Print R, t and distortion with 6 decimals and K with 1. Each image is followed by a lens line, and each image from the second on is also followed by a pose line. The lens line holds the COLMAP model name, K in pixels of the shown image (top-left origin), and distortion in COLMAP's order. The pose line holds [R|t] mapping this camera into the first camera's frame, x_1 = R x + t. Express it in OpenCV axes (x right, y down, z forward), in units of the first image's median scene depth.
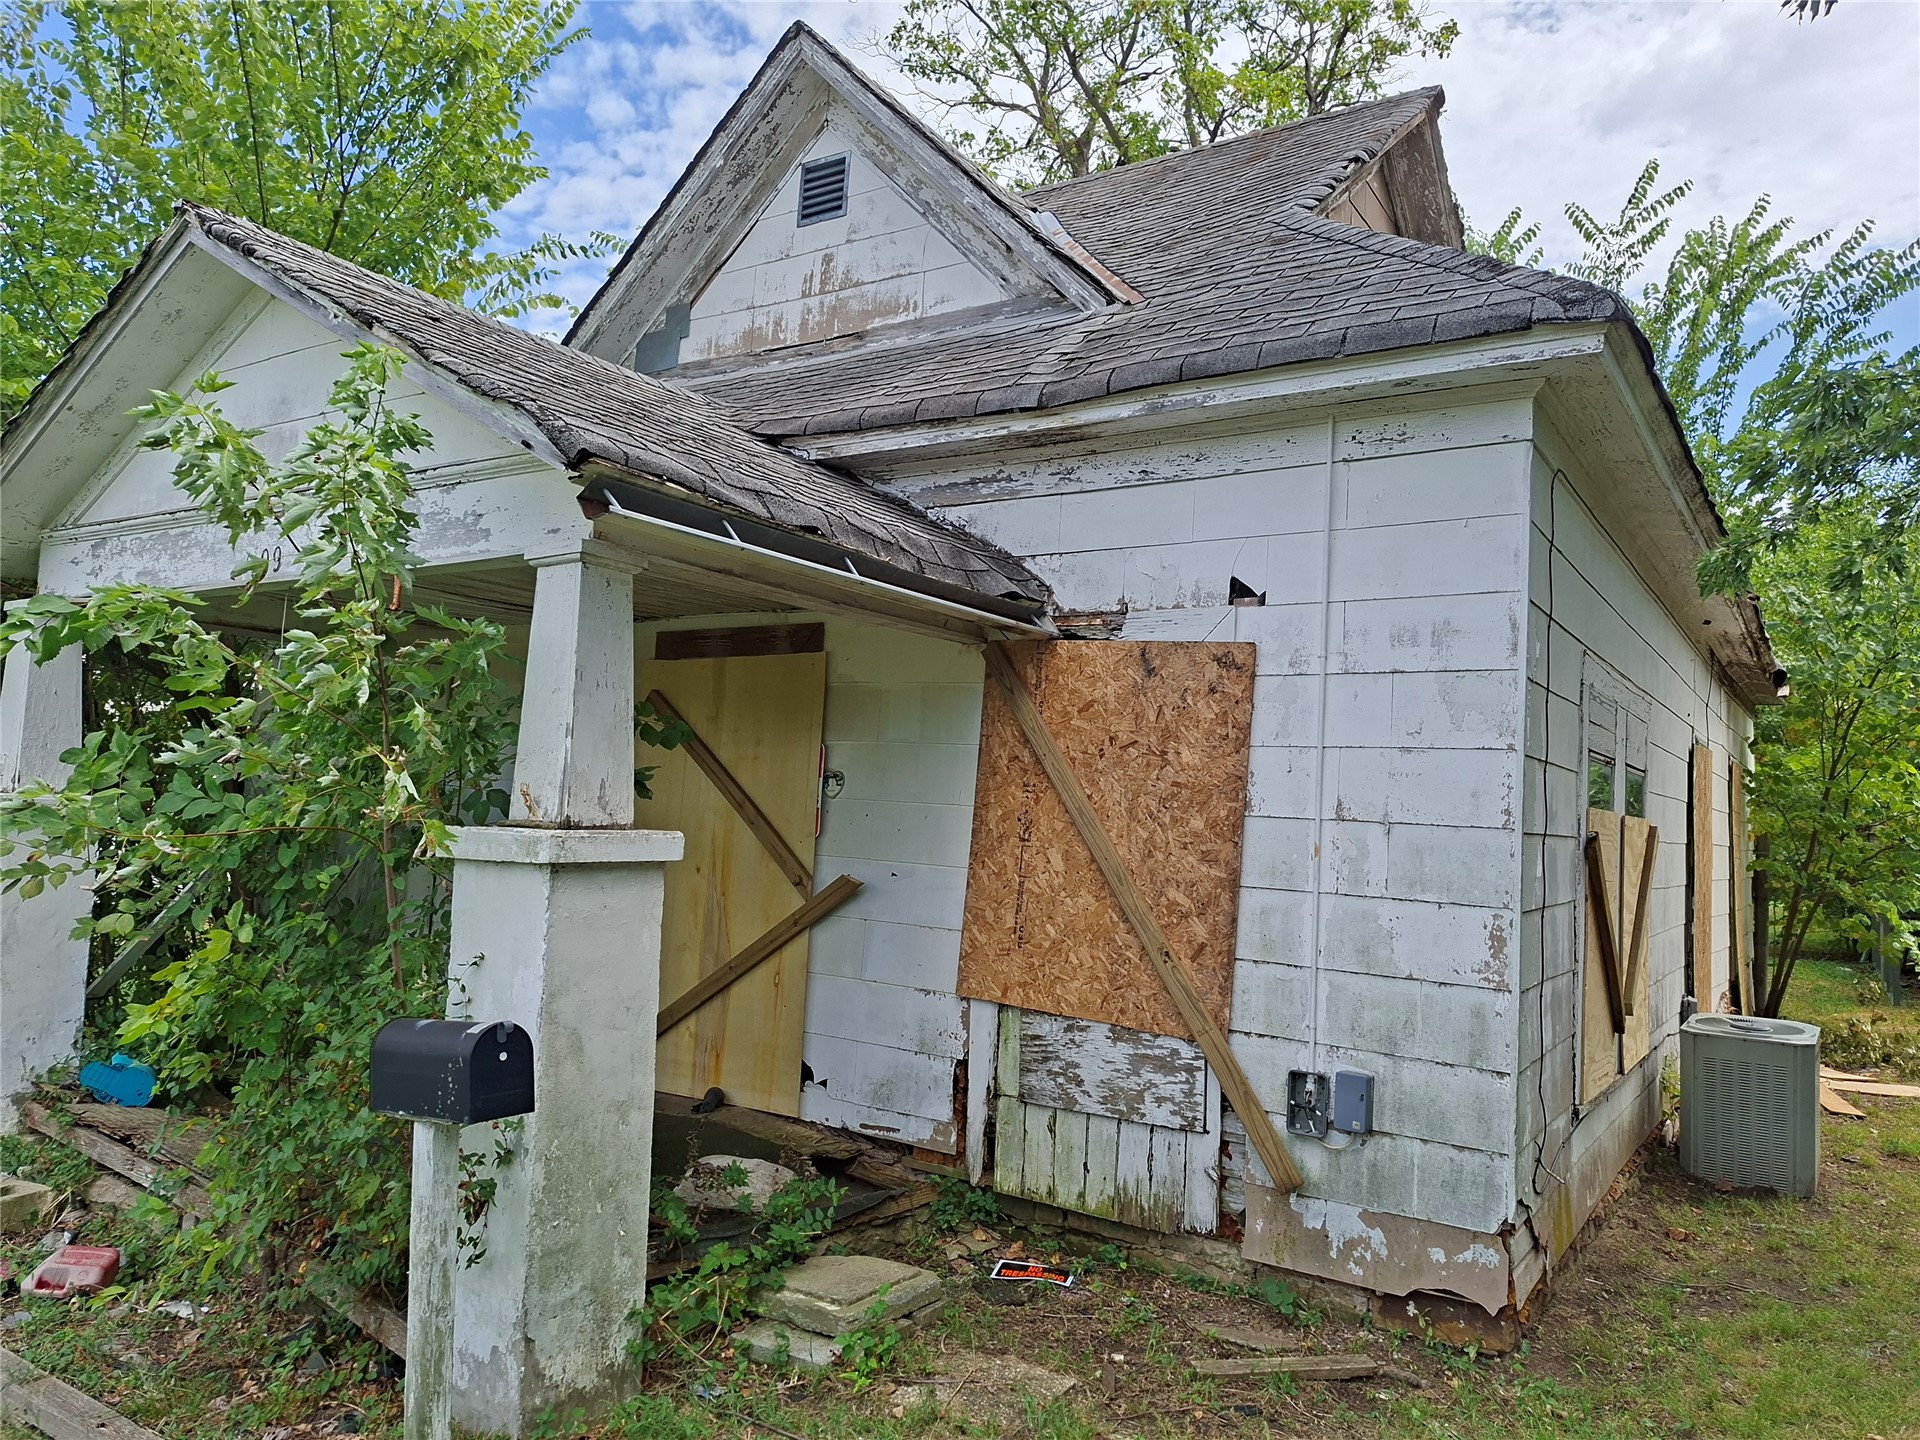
lens RADIAL K [[1327.7, 0, 960.0], [0, 1327.7, 720.0], [0, 0, 1]] dist [0.087894, -0.107255]
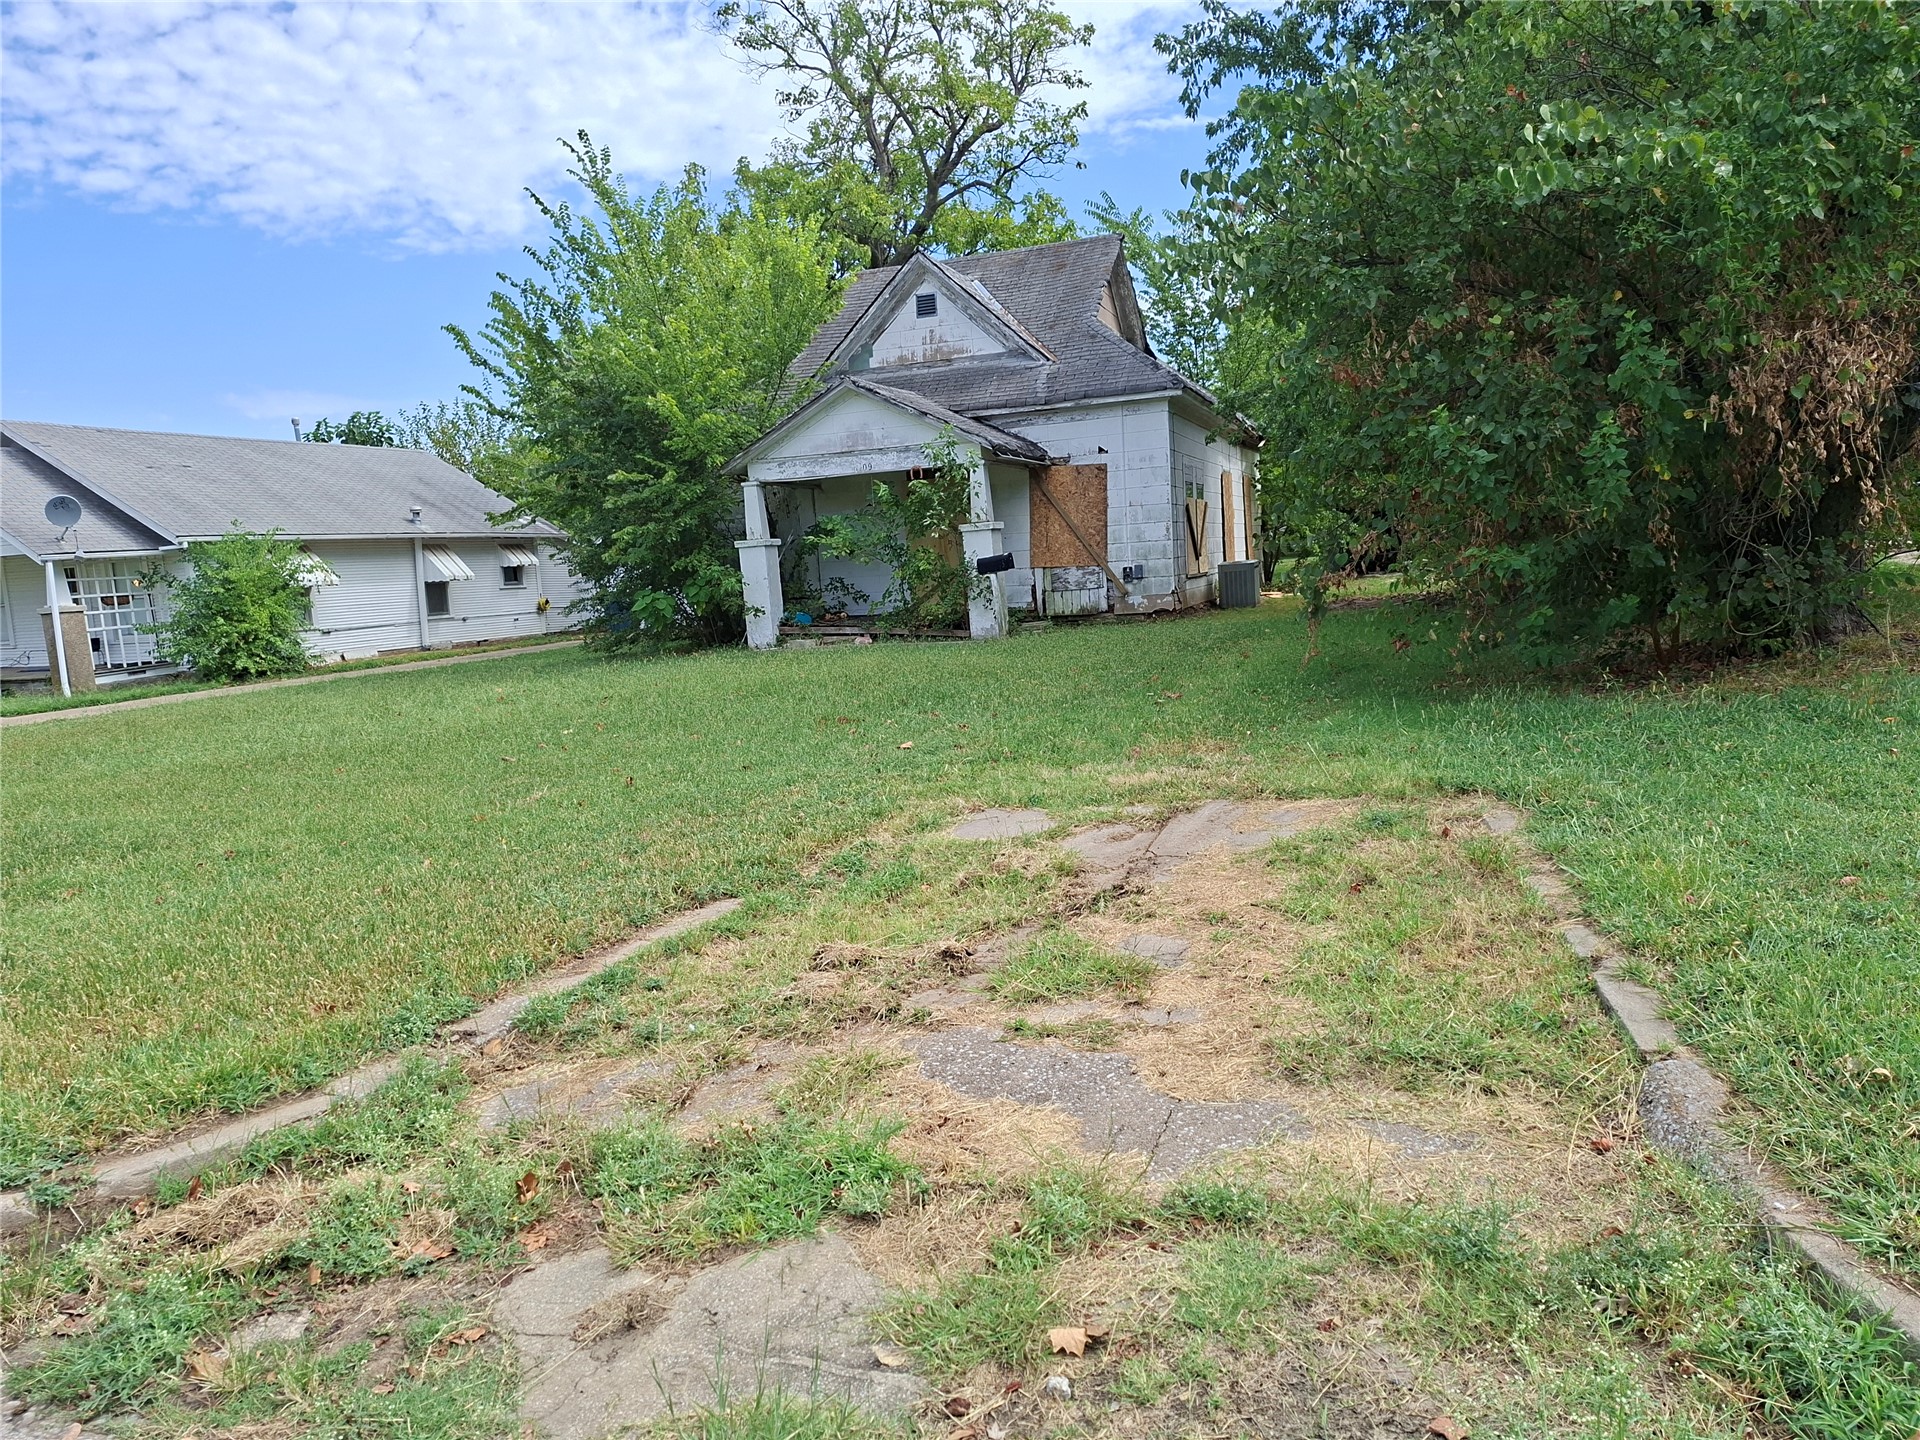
lens RADIAL K [[1327.7, 0, 960.0], [0, 1327.7, 720.0], [0, 0, 1]] dist [0.087894, -0.107255]
pose [[0.962225, -0.136023, 0.235839, -1.124246], [0.091785, 0.977608, 0.189363, -0.093917], [-0.256316, -0.160563, 0.953164, -2.536104]]
